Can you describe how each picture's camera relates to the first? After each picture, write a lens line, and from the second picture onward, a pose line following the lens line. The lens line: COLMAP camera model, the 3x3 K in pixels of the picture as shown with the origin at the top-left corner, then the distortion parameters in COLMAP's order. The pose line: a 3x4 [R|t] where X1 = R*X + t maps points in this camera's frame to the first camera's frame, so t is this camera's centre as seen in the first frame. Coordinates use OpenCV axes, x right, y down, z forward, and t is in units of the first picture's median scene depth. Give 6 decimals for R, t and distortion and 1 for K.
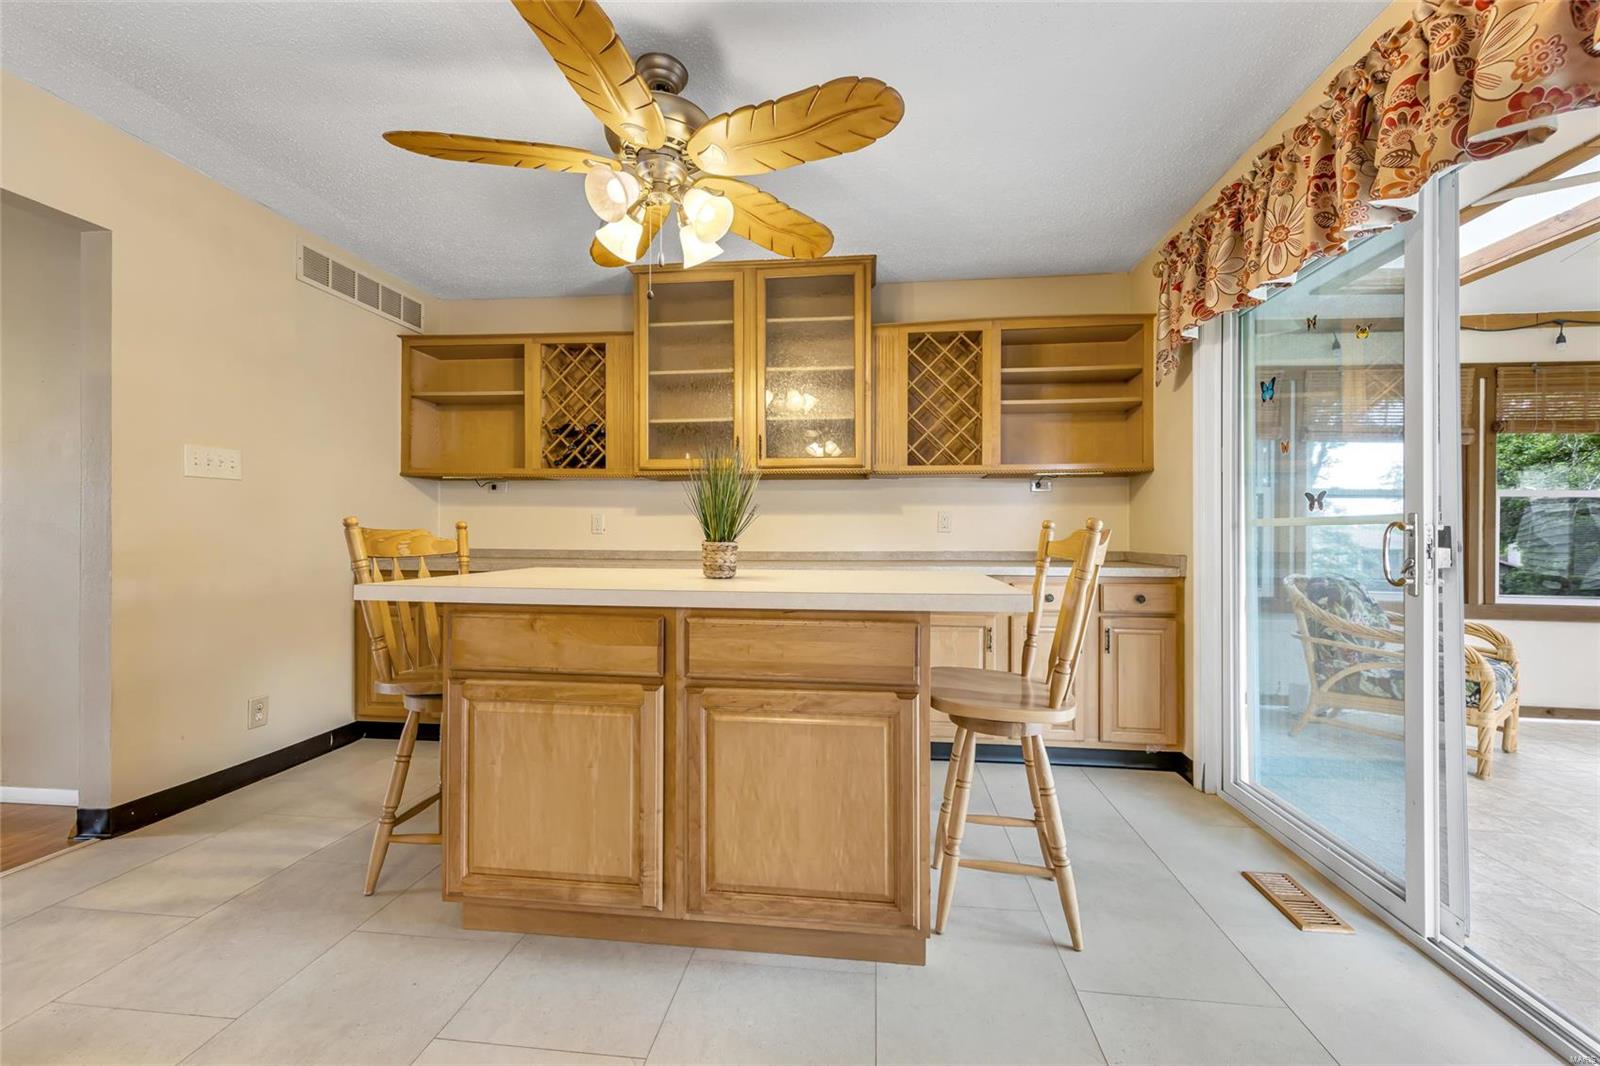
lens RADIAL K [[634.6, 0, 803.9], [0, 634.6, 535.6], [0, 0, 1]] dist [0.002611, 0.000035]
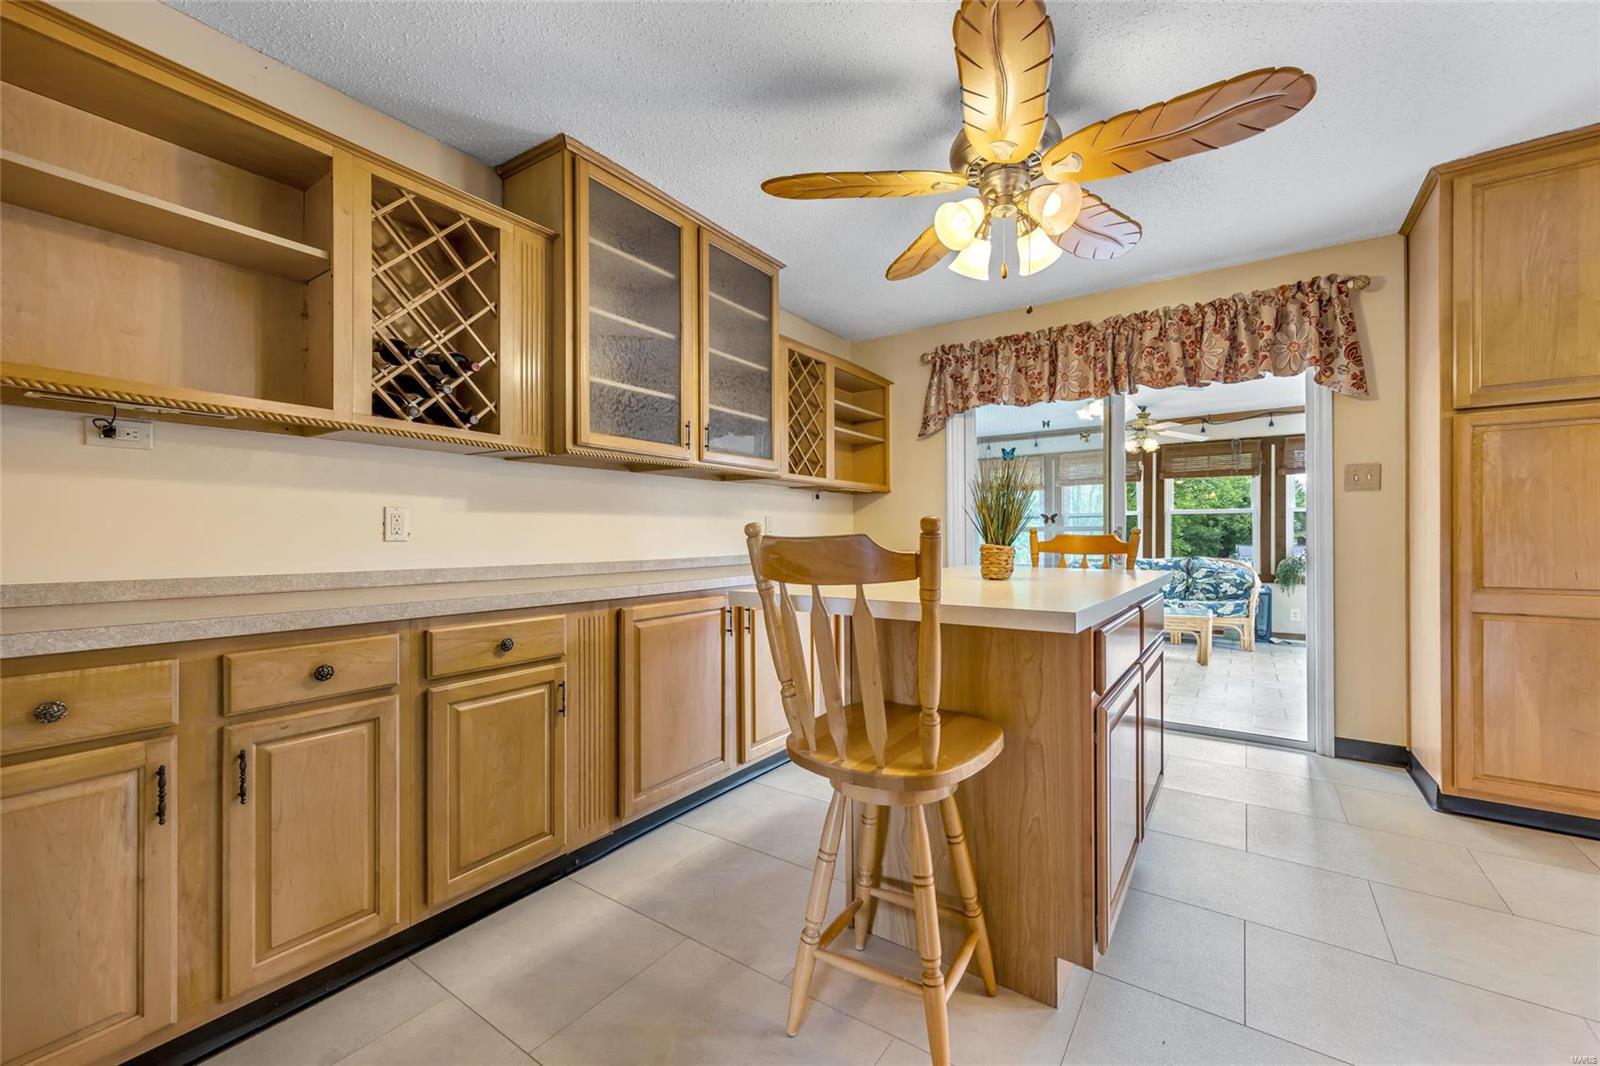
lens RADIAL K [[634.6, 0, 803.9], [0, 634.6, 535.6], [0, 0, 1]] dist [0.002611, 0.000035]
pose [[0.468693, -0.002766, 0.883357, -0.742203], [0.006912, 0.999976, -0.000536, -0.005854], [-0.883334, 0.006357, 0.468701, 0.470659]]
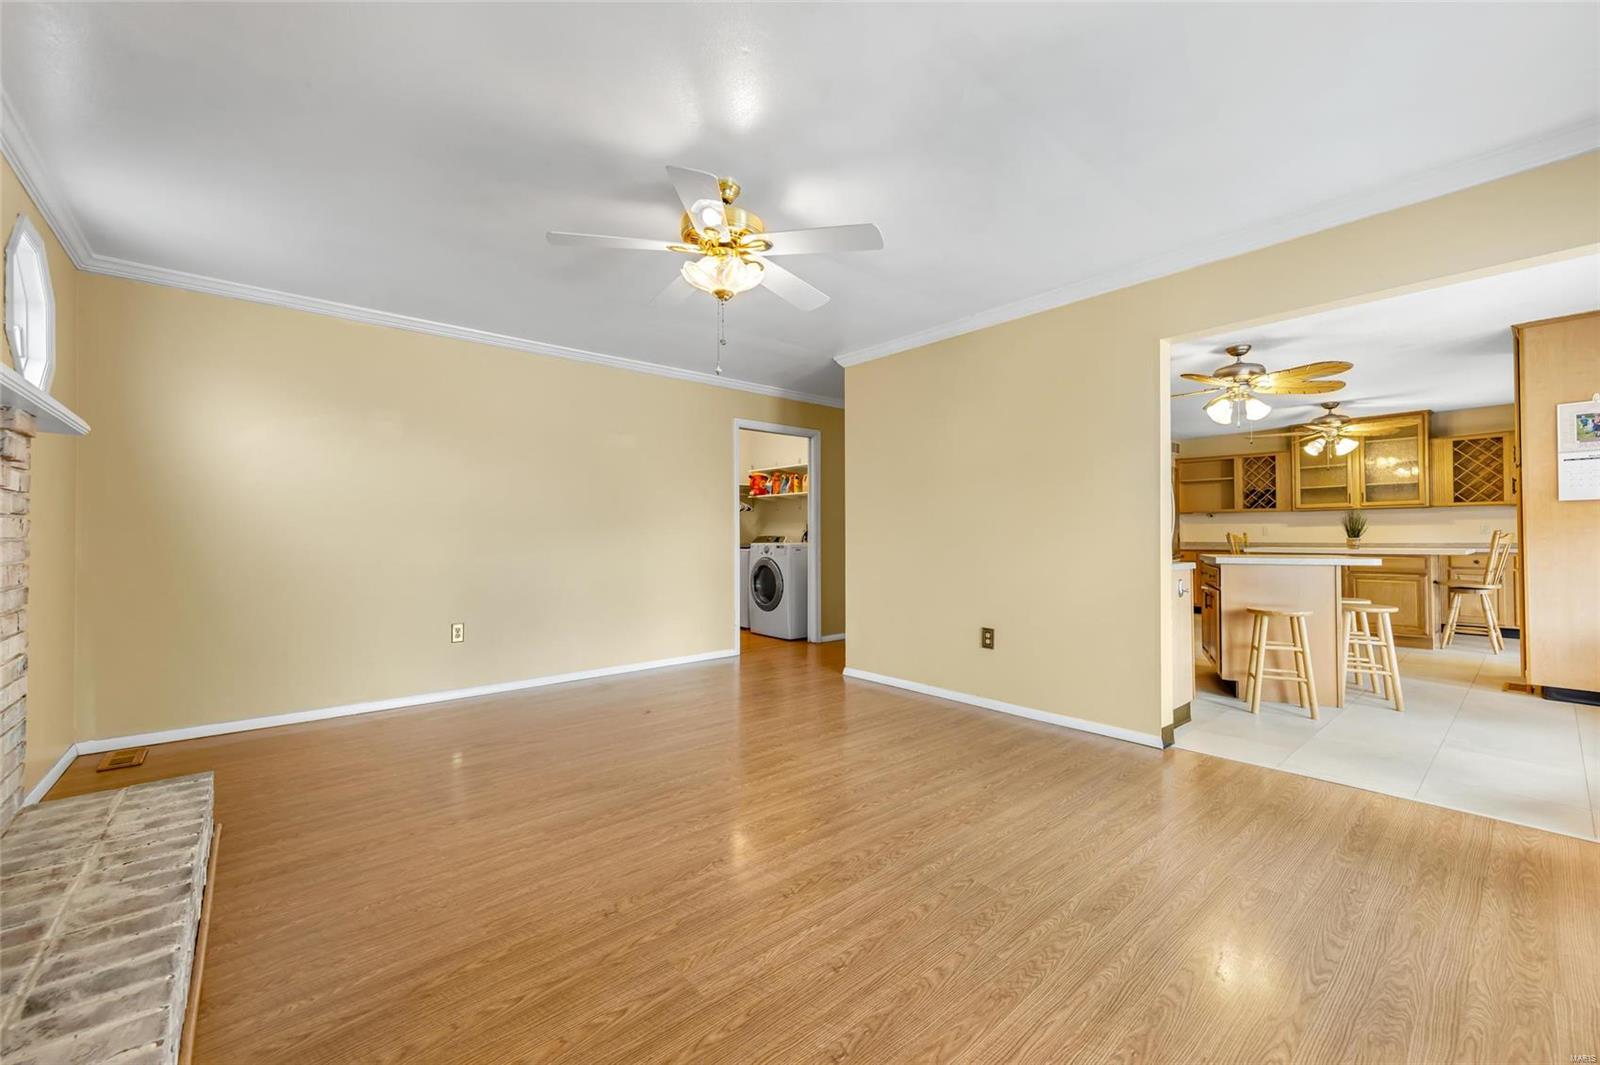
lens RADIAL K [[640.4, 0, 802.0], [0, 640.4, 526.3], [0, 0, 1]] dist [-0.001602, -0.000267]
pose [[0.732352, -0.015136, -0.680758, 0.020086], [0.004253, 0.999835, -0.017656, -0.001897], [0.680912, 0.010035, 0.732296, -2.061451]]
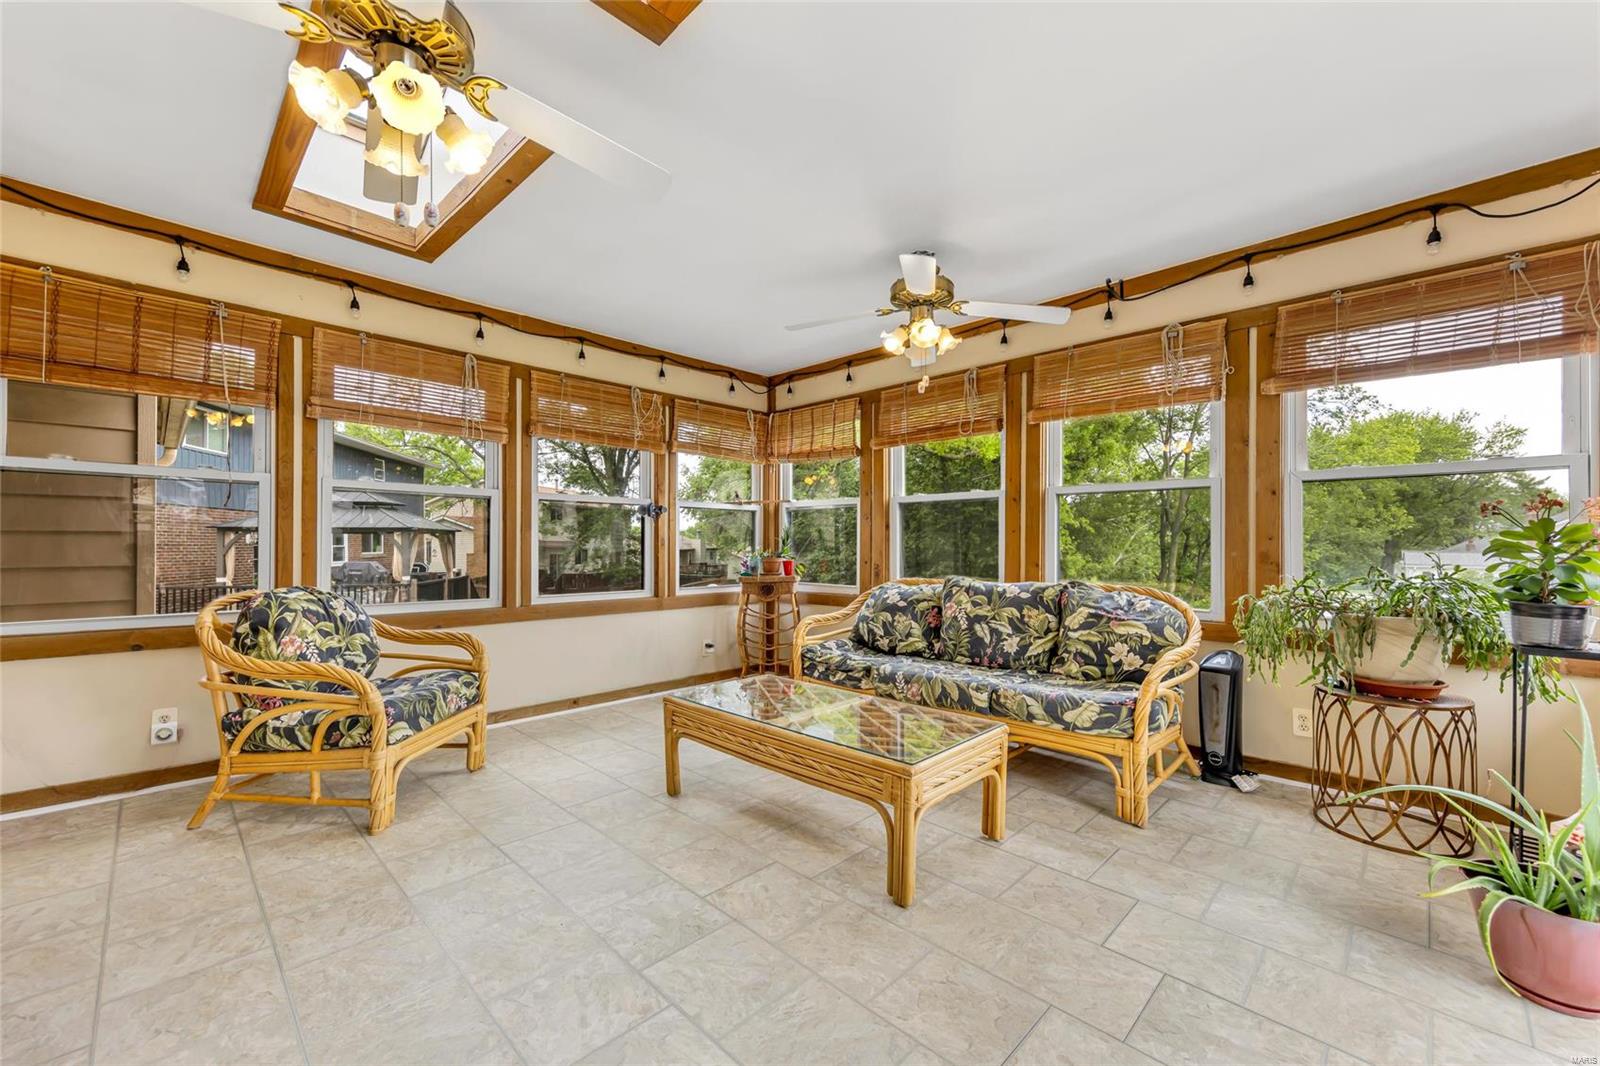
lens RADIAL K [[634.6, 0, 803.9], [0, 634.6, 535.6], [0, 0, 1]] dist [0.002611, 0.000035]
pose [[0.616322, 0.000875, 0.787494, 0.650102], [0.004477, 0.999979, -0.004615, 0.004118], [-0.787482, 0.006370, 0.616305, 0.050017]]
